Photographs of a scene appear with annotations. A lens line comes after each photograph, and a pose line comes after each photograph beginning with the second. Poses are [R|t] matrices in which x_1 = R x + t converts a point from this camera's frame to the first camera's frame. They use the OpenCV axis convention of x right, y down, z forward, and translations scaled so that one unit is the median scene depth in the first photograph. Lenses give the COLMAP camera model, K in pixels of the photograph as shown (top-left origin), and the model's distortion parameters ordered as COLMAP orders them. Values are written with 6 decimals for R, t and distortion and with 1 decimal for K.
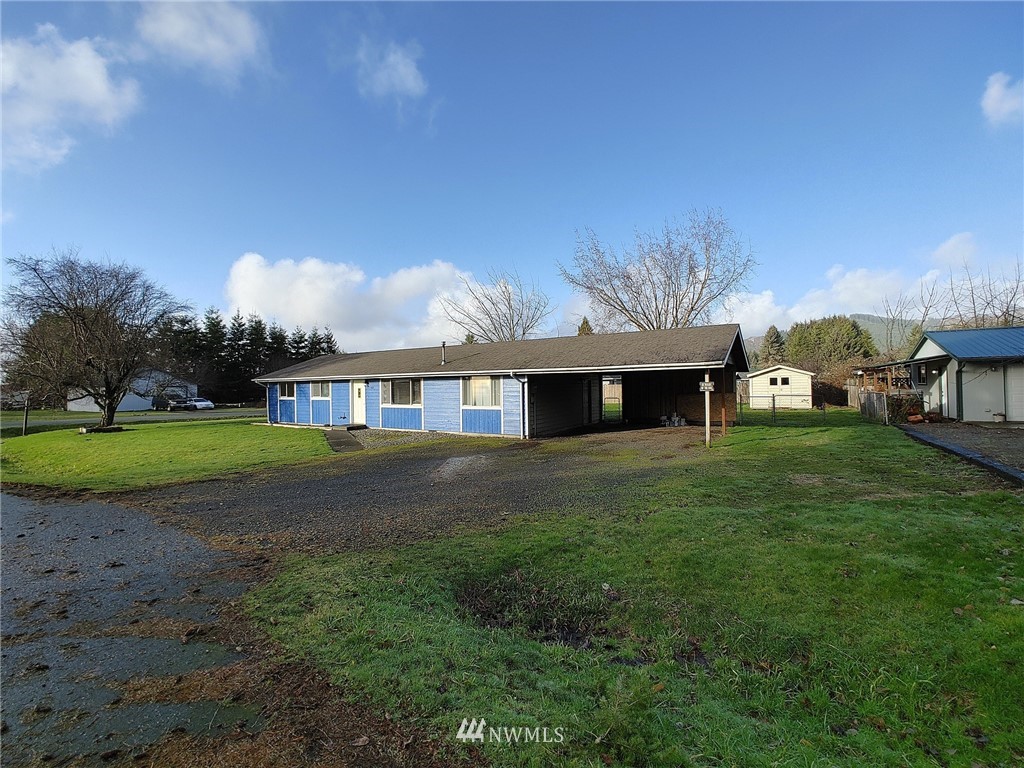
lens RADIAL K [[458.7, 0, 514.5], [0, 458.7, 376.6], [0, 0, 1]] dist [-0.025713, 0.004873]
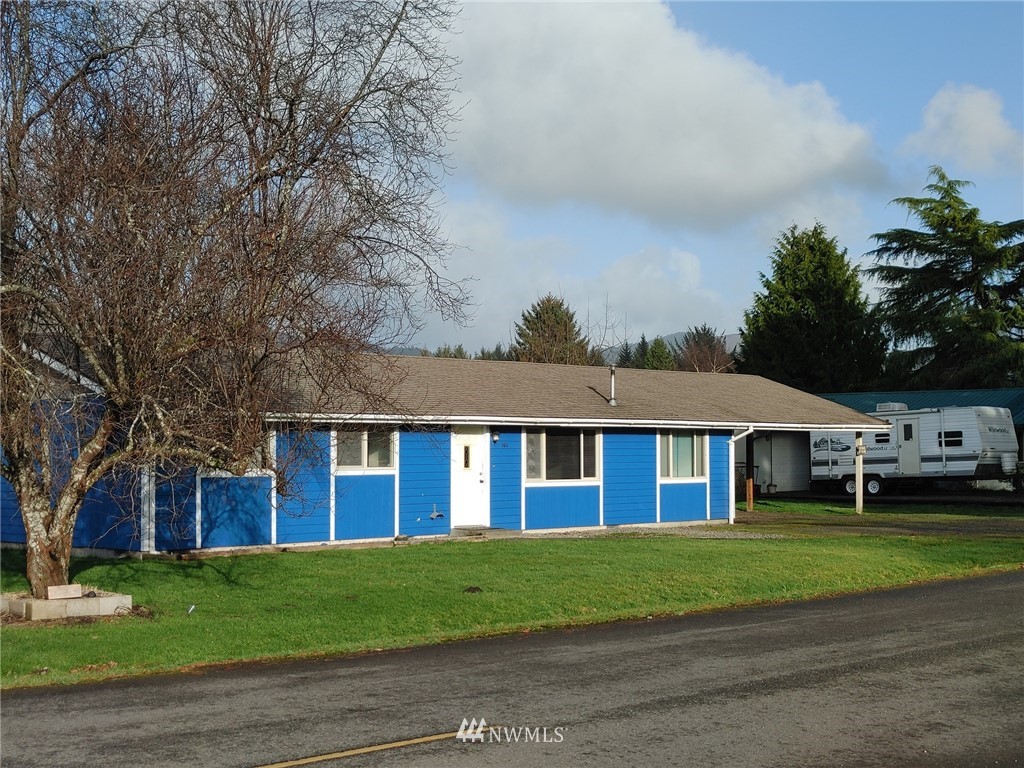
lens RADIAL K [[1550.0, 0, 512.0], [0, 1550.0, 384.2], [0, 0, 1]] dist [0.020673, 0.000000]
pose [[0.185287, 0.058883, 0.980919, -2.150823], [-0.017867, 0.998240, -0.056548, 0.059481], [-0.982522, -0.007048, 0.186013, 0.820255]]
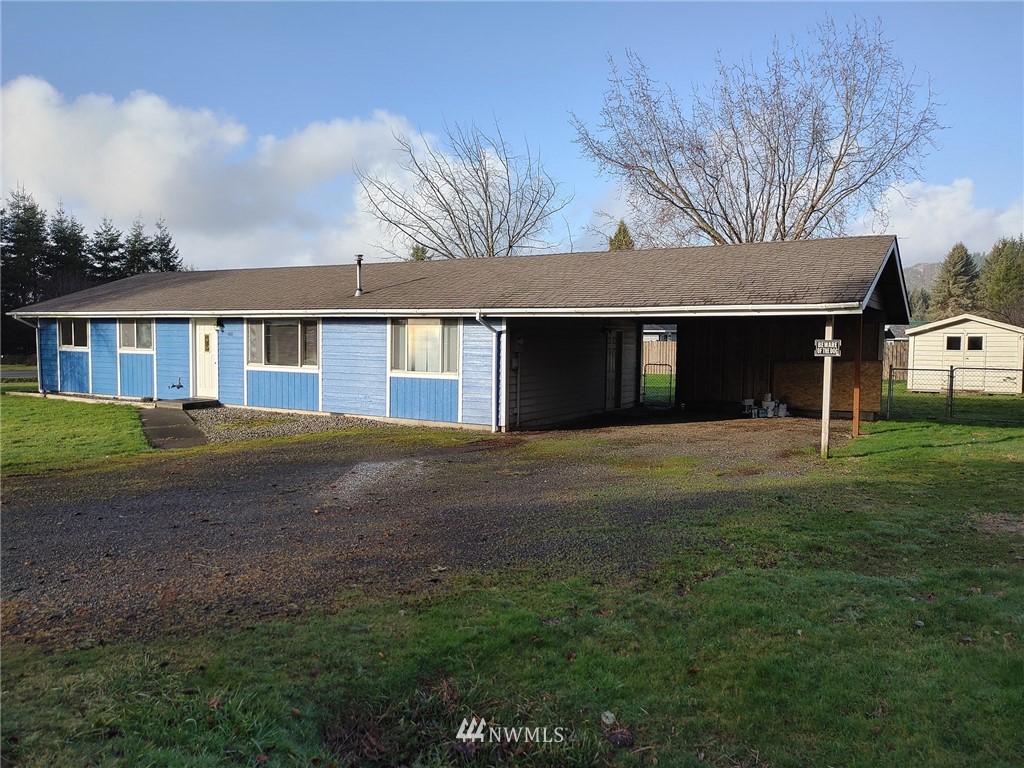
lens RADIAL K [[788.6, 0, 507.4], [0, 788.6, 377.9], [0, 0, 1]] dist [0.068672, -0.039603]
pose [[0.999557, 0.027466, 0.011487, 0.018896], [-0.028187, 0.997276, 0.068165, 0.002276], [-0.009584, -0.068459, 0.997608, 0.032161]]
